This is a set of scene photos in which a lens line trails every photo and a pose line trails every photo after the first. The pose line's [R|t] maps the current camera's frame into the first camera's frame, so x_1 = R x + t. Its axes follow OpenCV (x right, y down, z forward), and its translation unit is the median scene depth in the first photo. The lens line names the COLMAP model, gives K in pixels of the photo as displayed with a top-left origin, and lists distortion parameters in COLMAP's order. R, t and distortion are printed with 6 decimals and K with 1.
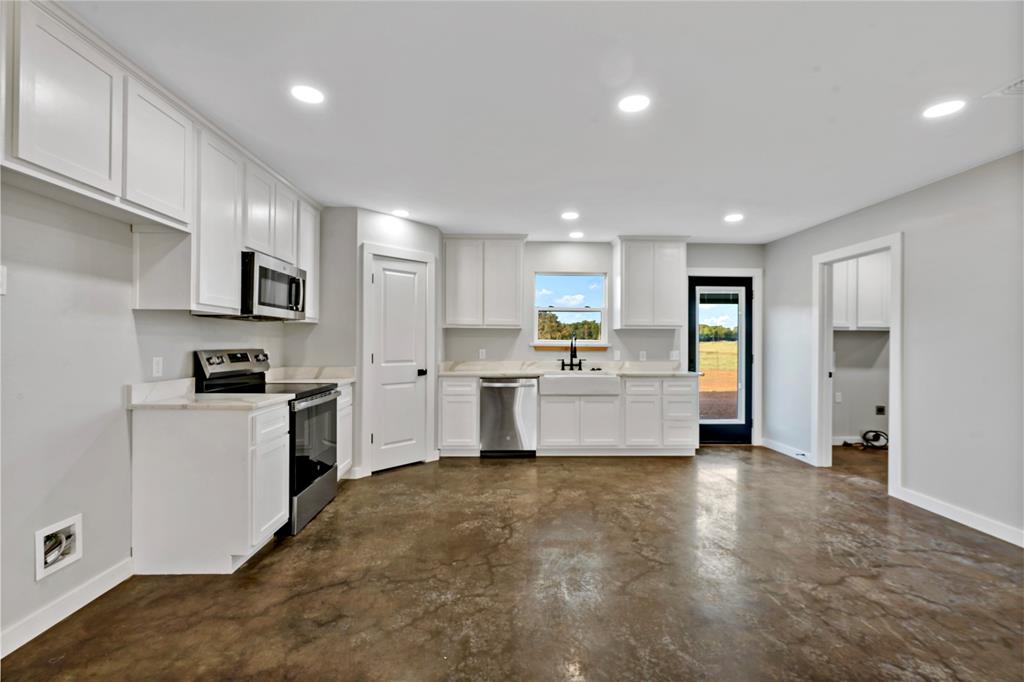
lens RADIAL K [[453.8, 0, 512.0], [0, 453.8, 341.0], [0, 0, 1]] dist [-0.002130, -0.003983]
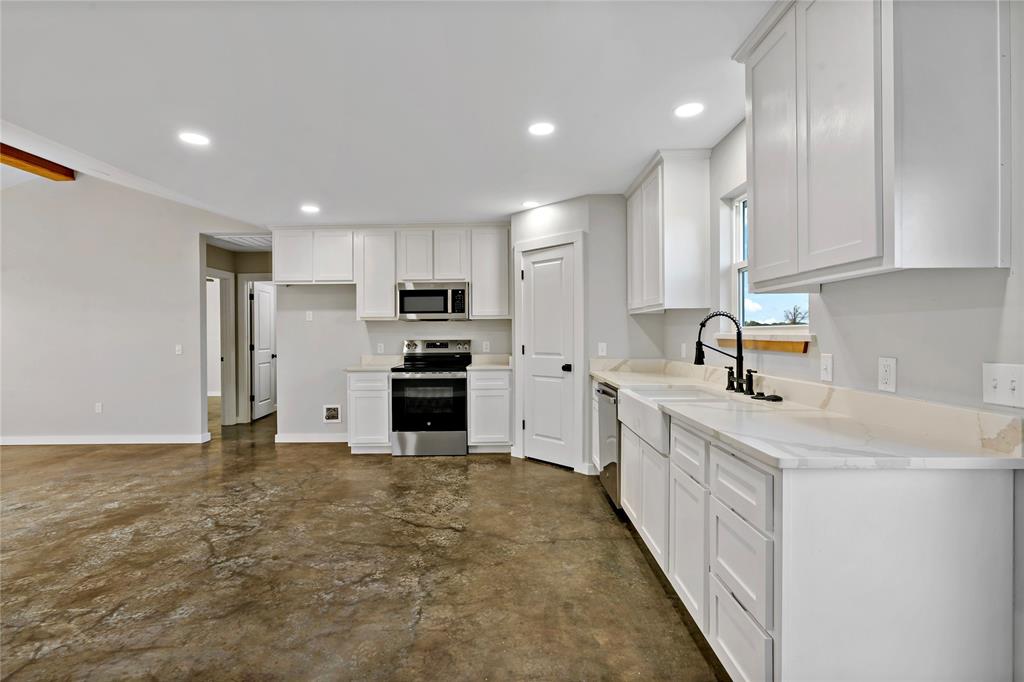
lens RADIAL K [[463.1, 0, 506.2], [0, 463.1, 335.1], [0, 0, 1]] dist [0.000307, 0.000384]
pose [[-0.044290, -0.001705, -0.999017, 0.909950], [0.013223, 0.999910, -0.002293, 0.006912], [0.998931, -0.013311, -0.044264, 1.172593]]
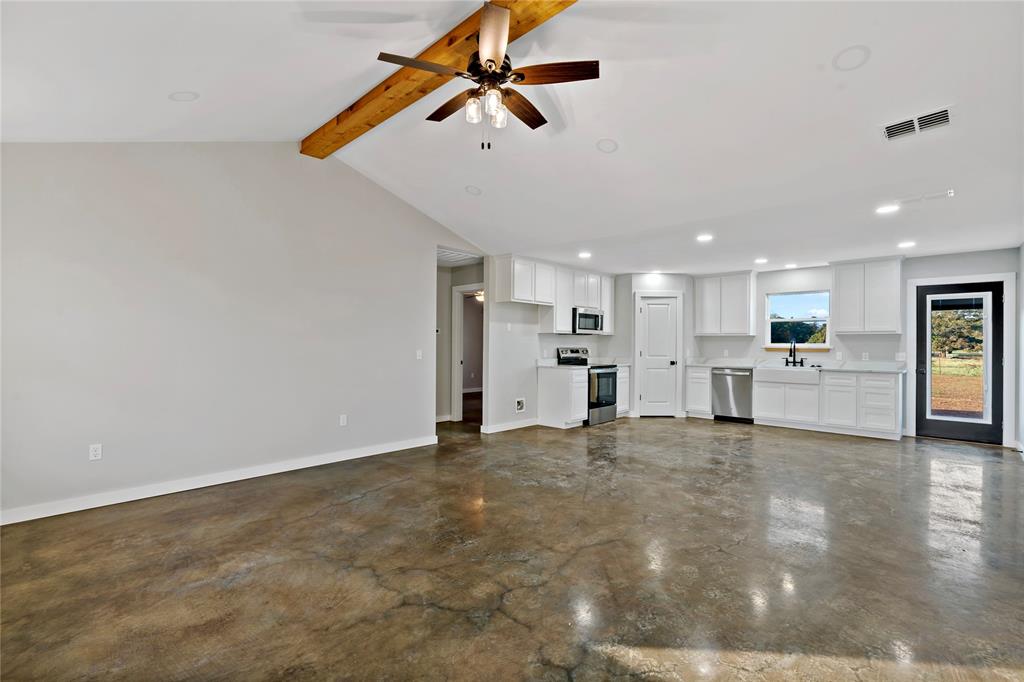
lens RADIAL K [[465.9, 0, 512.0], [0, 465.9, 341.0], [0, 0, 1]] dist [-0.000817, -0.000126]
pose [[0.704944, -0.005194, -0.709244, 0.768724], [-0.000239, 0.999971, -0.007561, 0.001848], [0.709263, 0.005500, 0.704923, -0.810363]]
